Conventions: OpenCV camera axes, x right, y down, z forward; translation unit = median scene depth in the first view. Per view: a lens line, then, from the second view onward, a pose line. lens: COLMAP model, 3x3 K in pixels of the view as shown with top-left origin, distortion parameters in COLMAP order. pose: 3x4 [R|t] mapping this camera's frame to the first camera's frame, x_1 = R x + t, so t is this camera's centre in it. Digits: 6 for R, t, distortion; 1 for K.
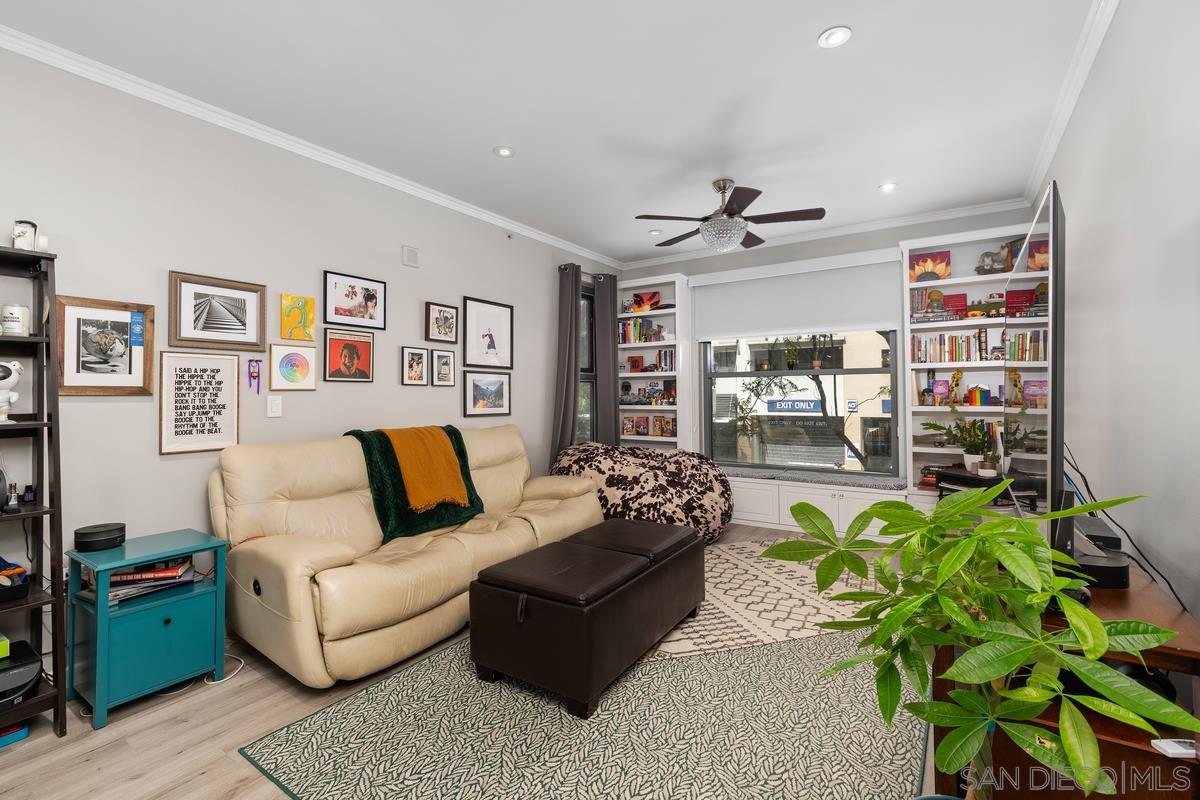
lens RADIAL K [[539.5, 0, 586.0], [0, 539.5, 381.3], [0, 0, 1]] dist [-0.002850, -0.000365]
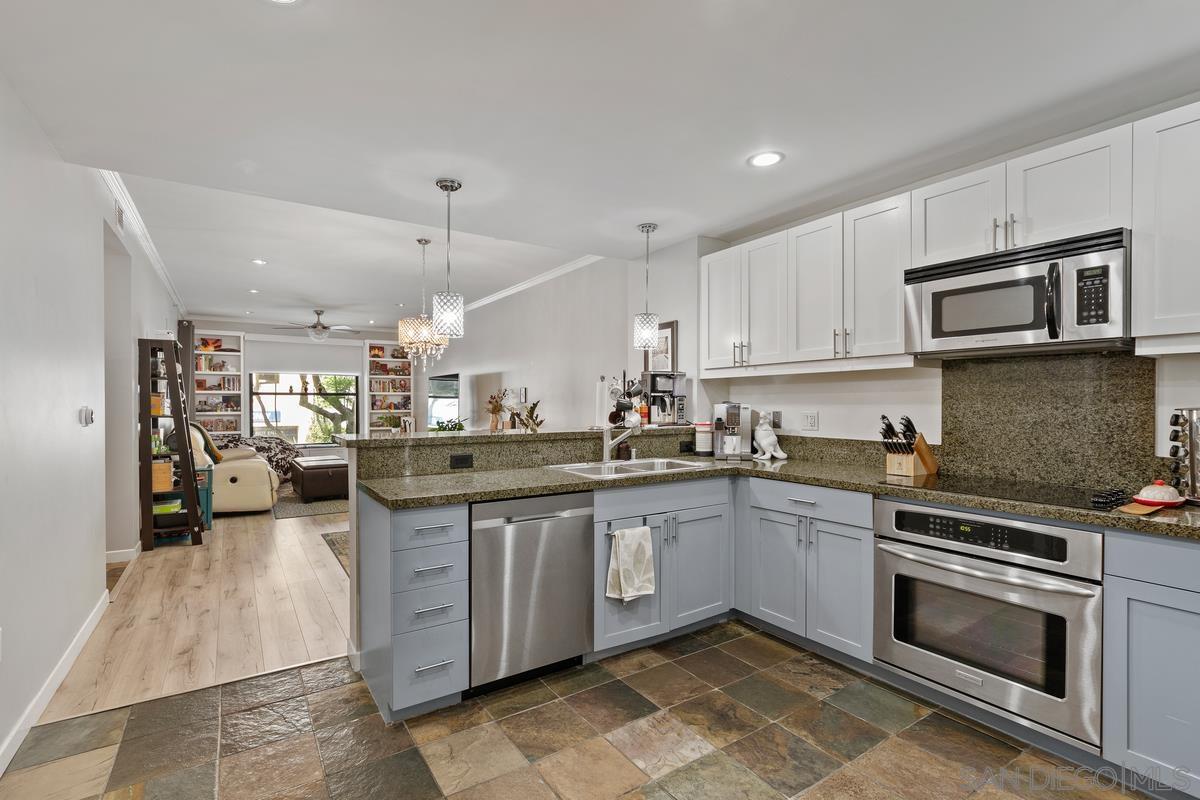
lens RADIAL K [[550.6, 0, 585.4], [0, 550.6, 404.2], [0, 0, 1]] dist [0.001185, -0.000470]
pose [[0.386968, 0.006000, 0.922074, -1.312510], [-0.022538, 0.999742, 0.002953, -0.009929], [-0.921818, -0.021924, 0.387003, -0.839961]]
